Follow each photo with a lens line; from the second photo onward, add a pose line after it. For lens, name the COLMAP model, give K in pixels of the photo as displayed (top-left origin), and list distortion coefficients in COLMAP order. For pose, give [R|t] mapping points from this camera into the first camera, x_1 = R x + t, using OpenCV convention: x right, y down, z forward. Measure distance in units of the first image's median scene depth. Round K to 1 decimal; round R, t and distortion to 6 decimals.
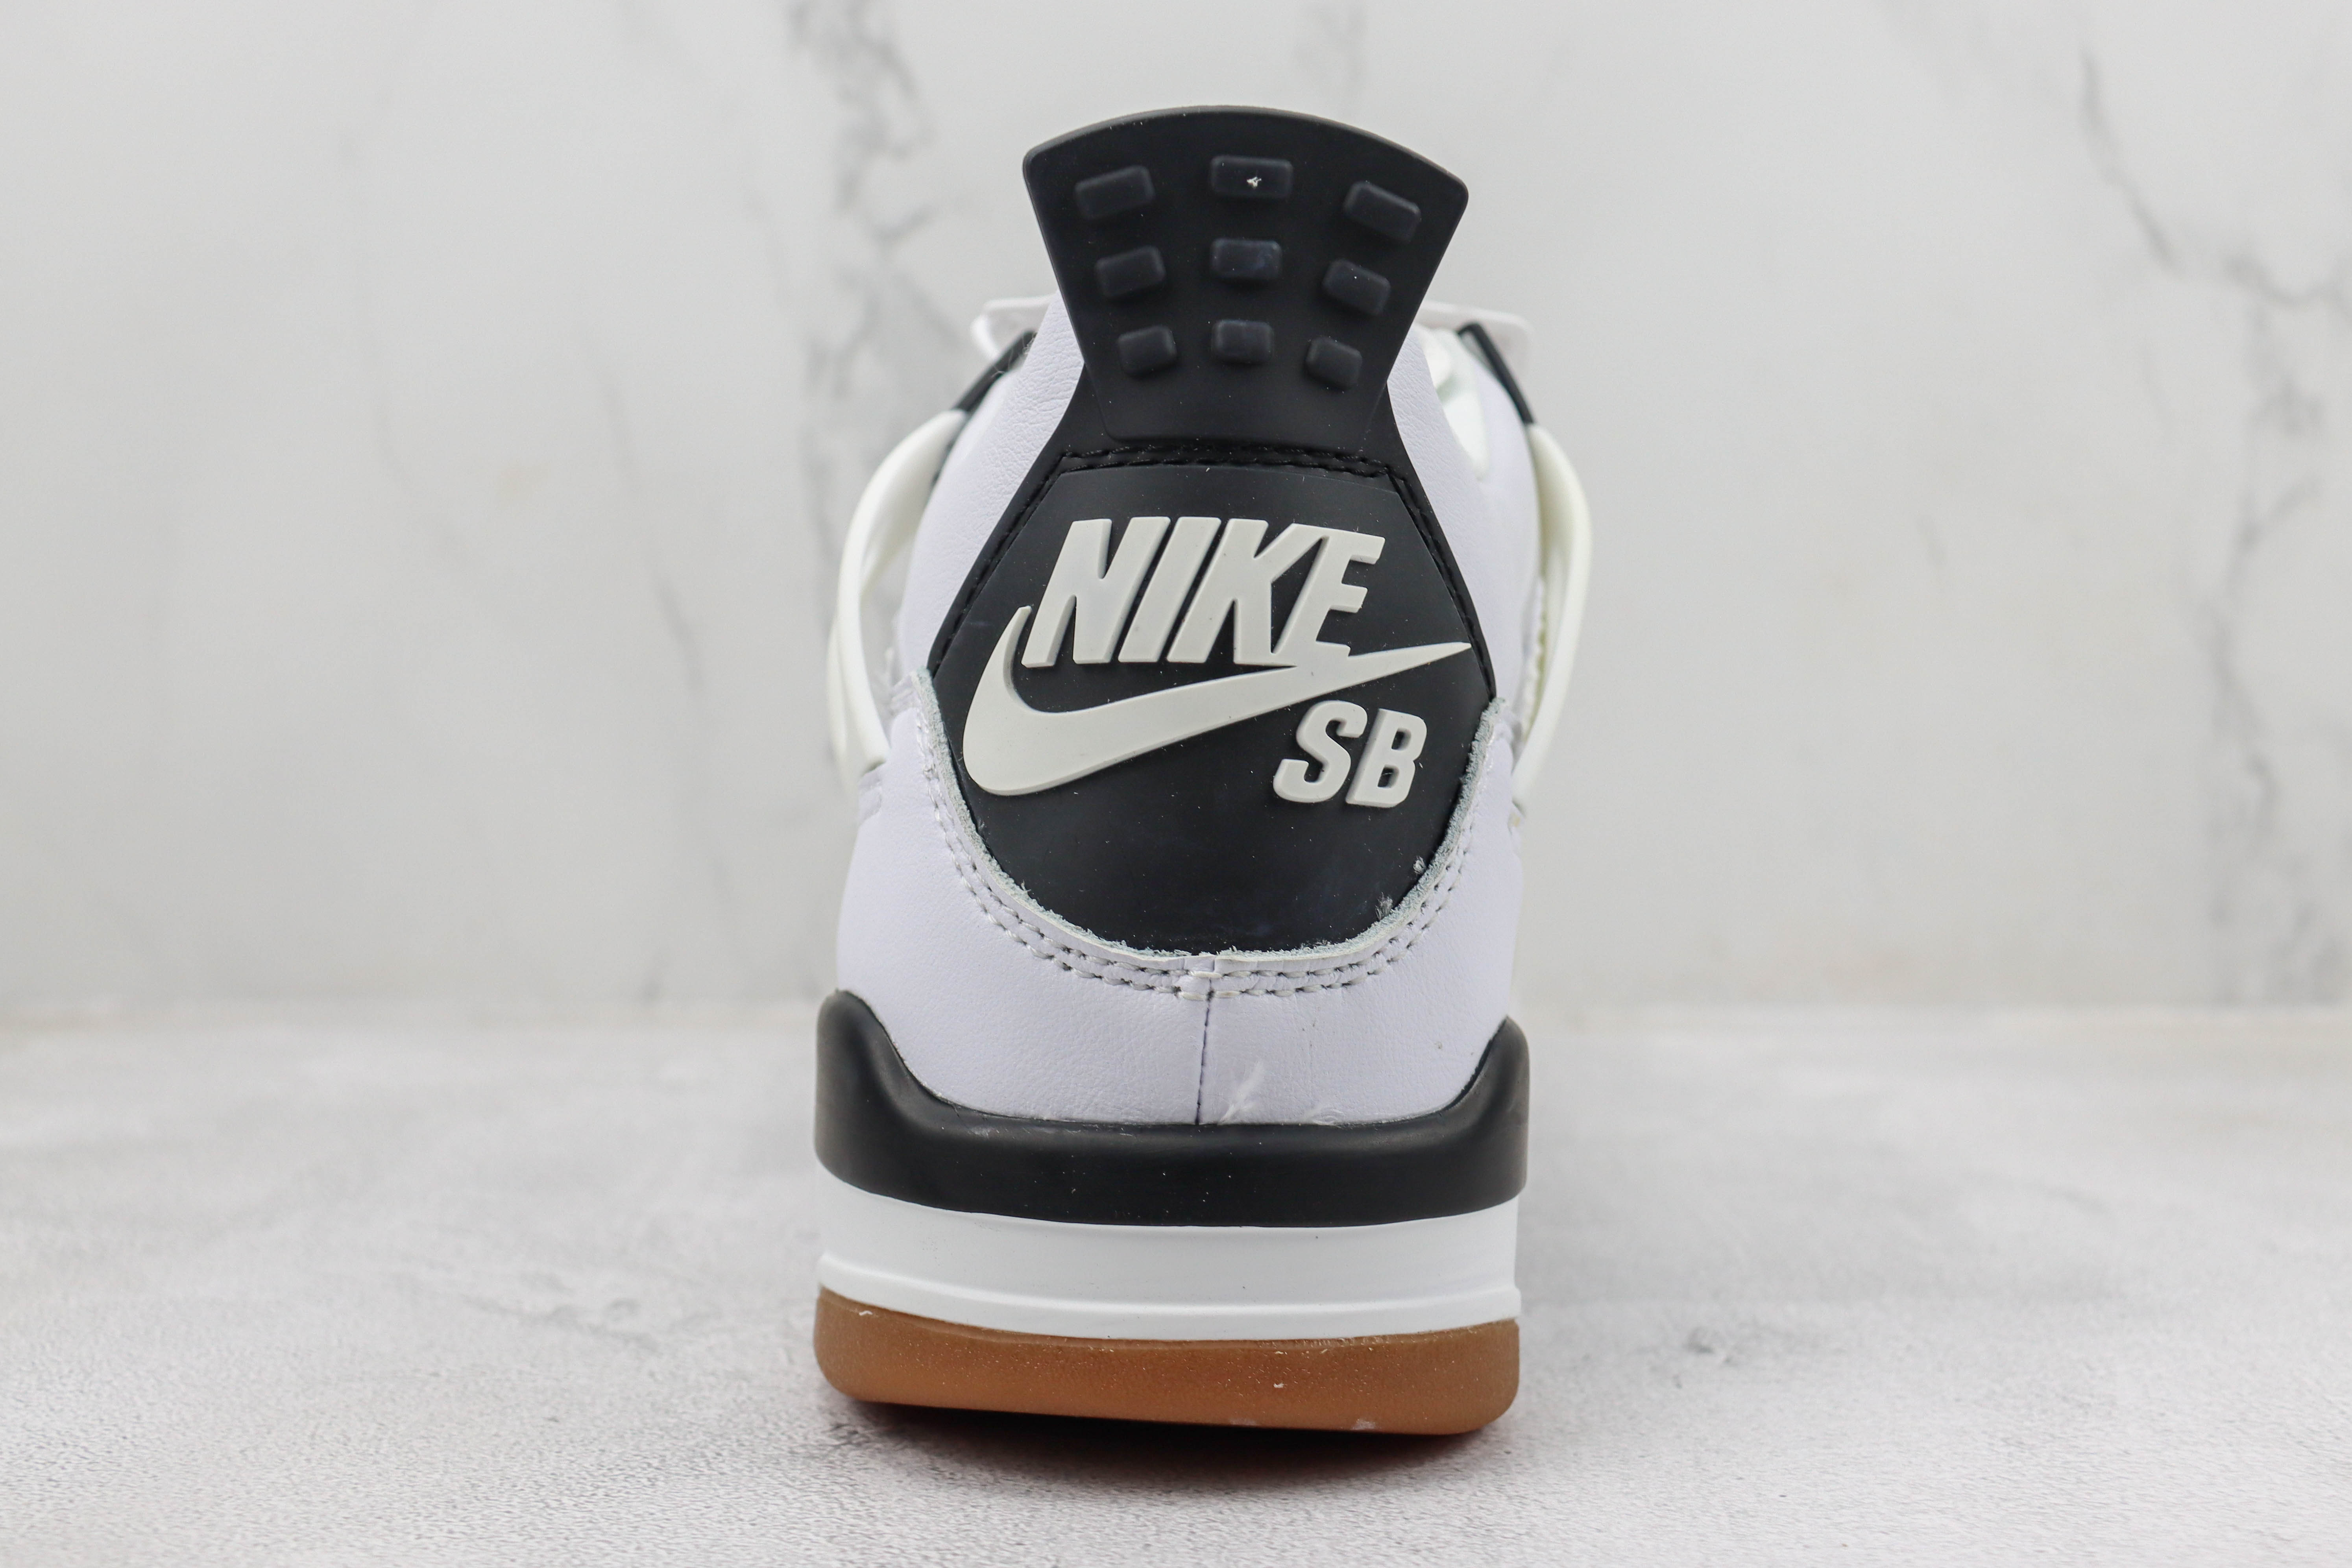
lens RADIAL K [[2943.2, 0, 1176.0], [0, 2943.2, 784.0], [0, 0, 1]] dist [-0.024108, -0.025454]
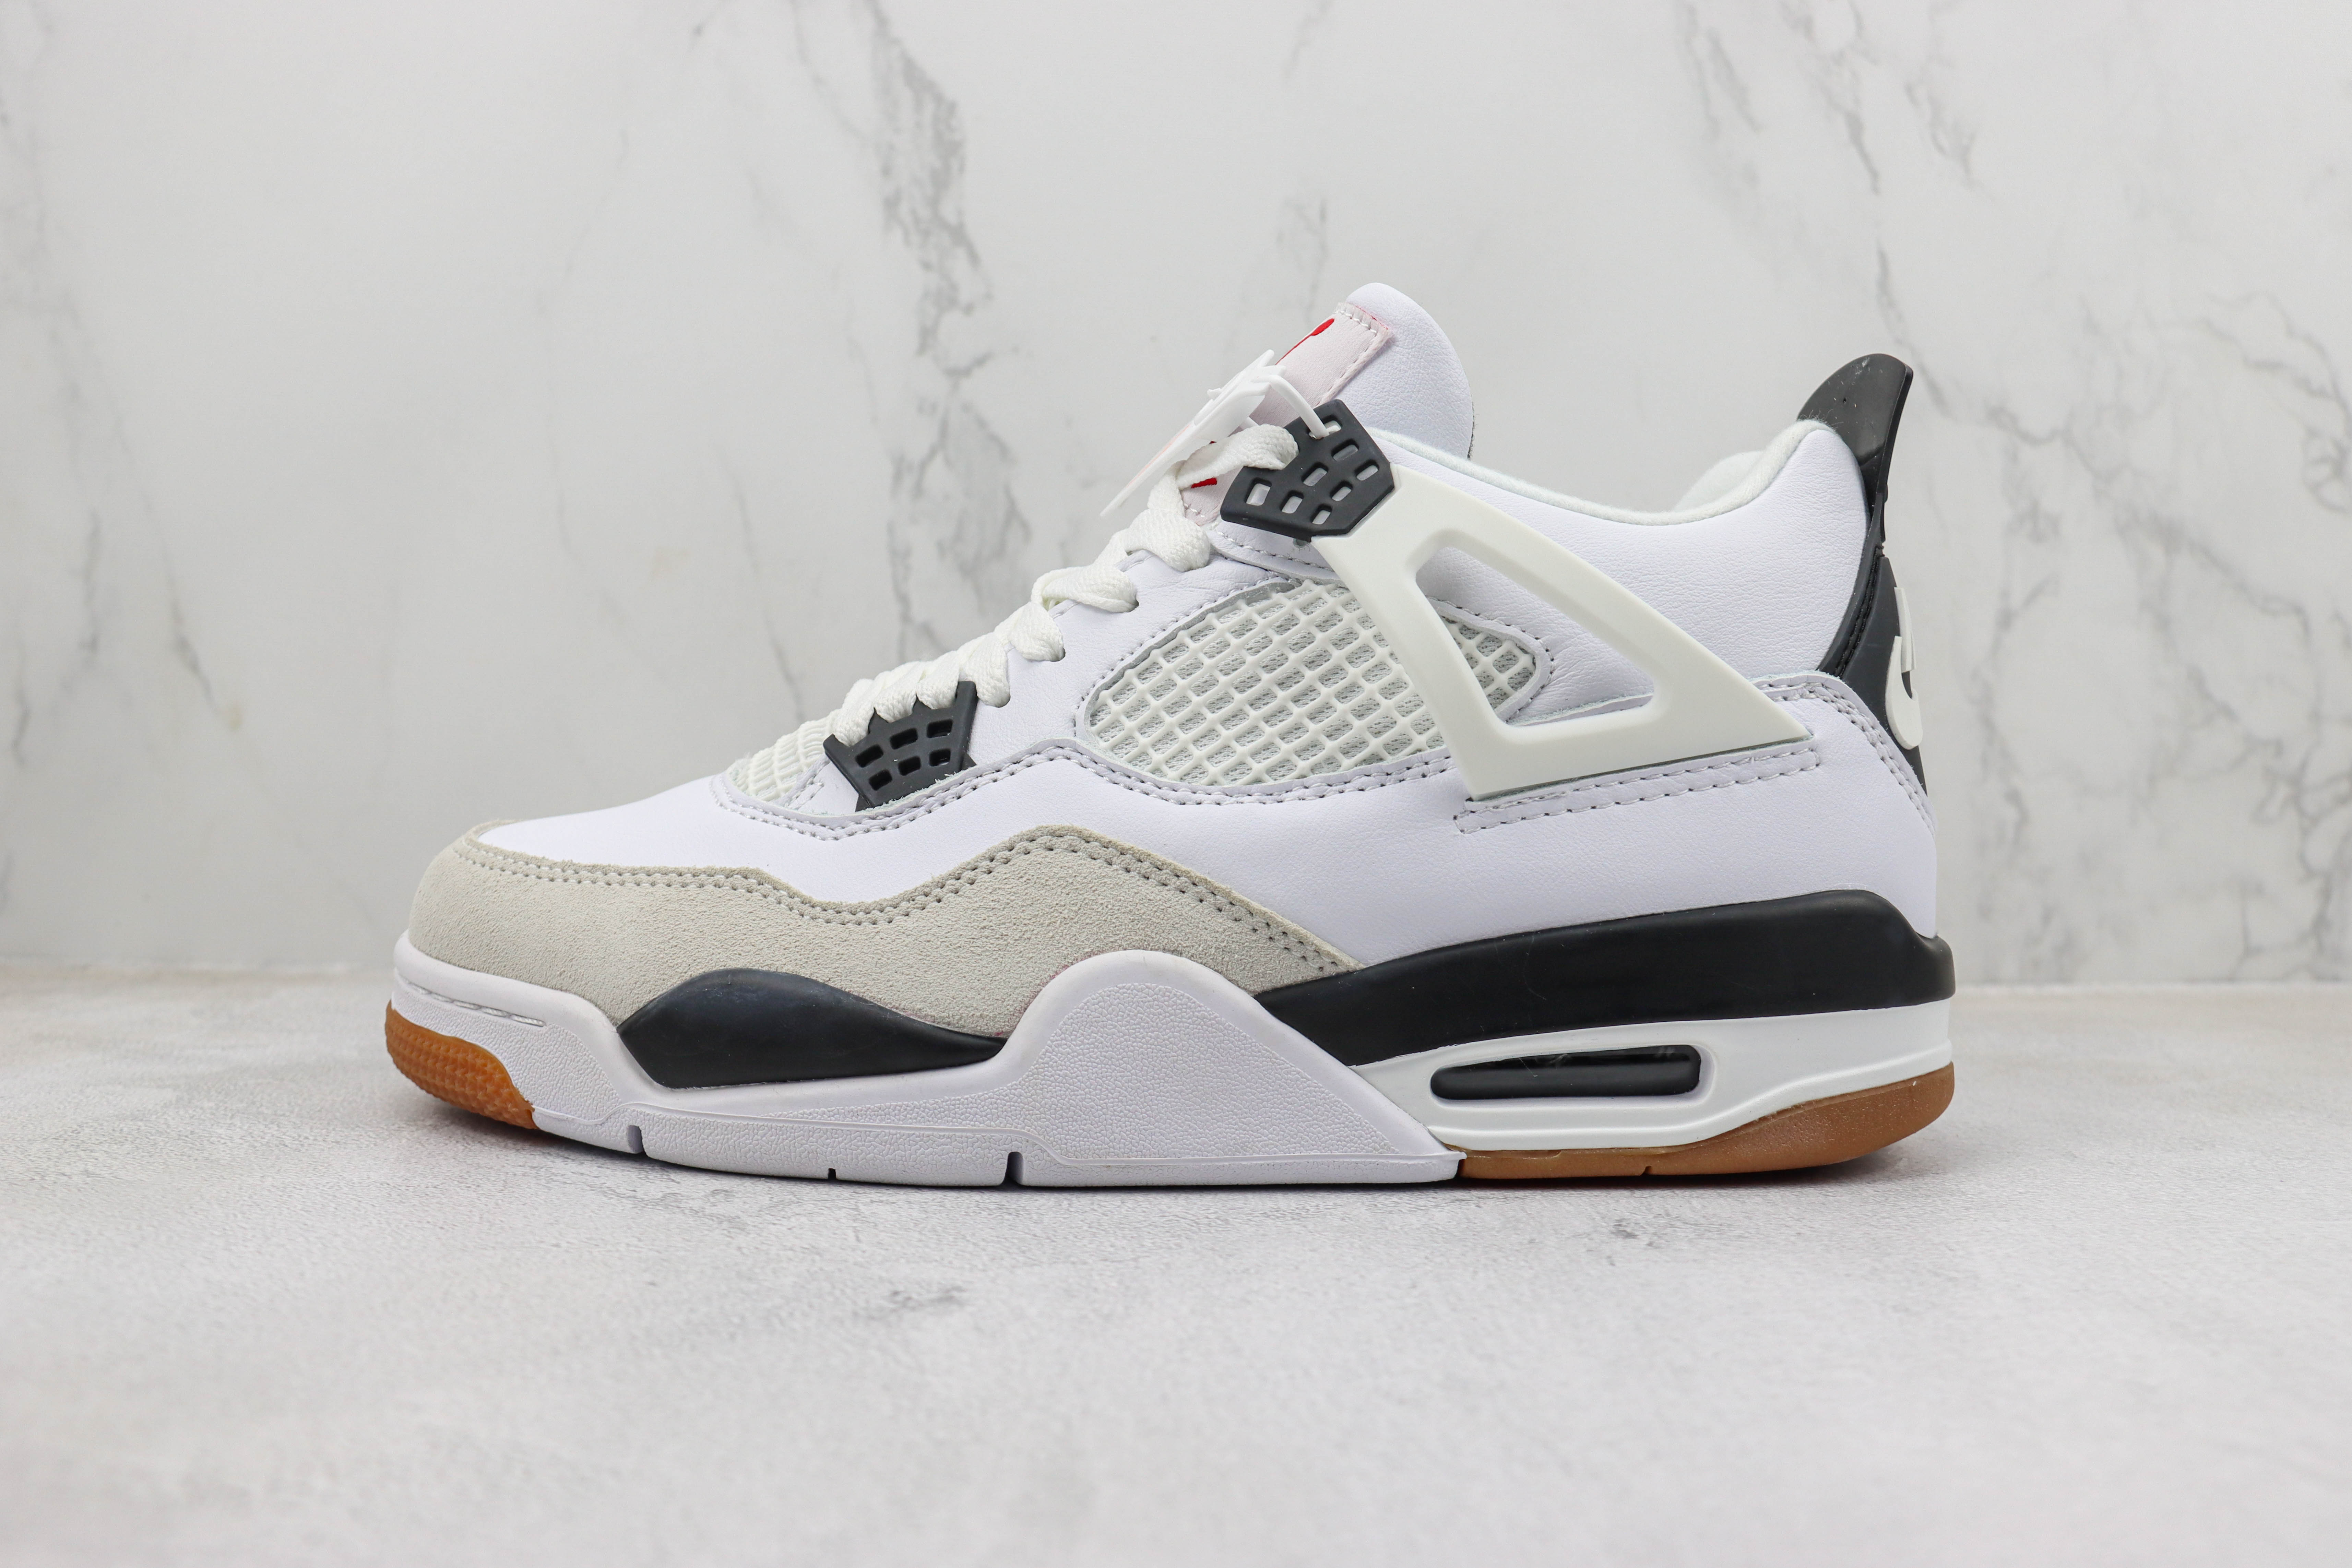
lens RADIAL K [[2101.6, 0, 1176.0], [0, 2101.6, 784.0], [0, 0, 1]] dist [-0.099395, 0.002388]
pose [[0.999942, 0.008976, 0.005884, -0.010158], [-0.008748, 0.999251, -0.037691, 0.044531], [-0.006218, 0.037637, 0.999272, 0.157516]]
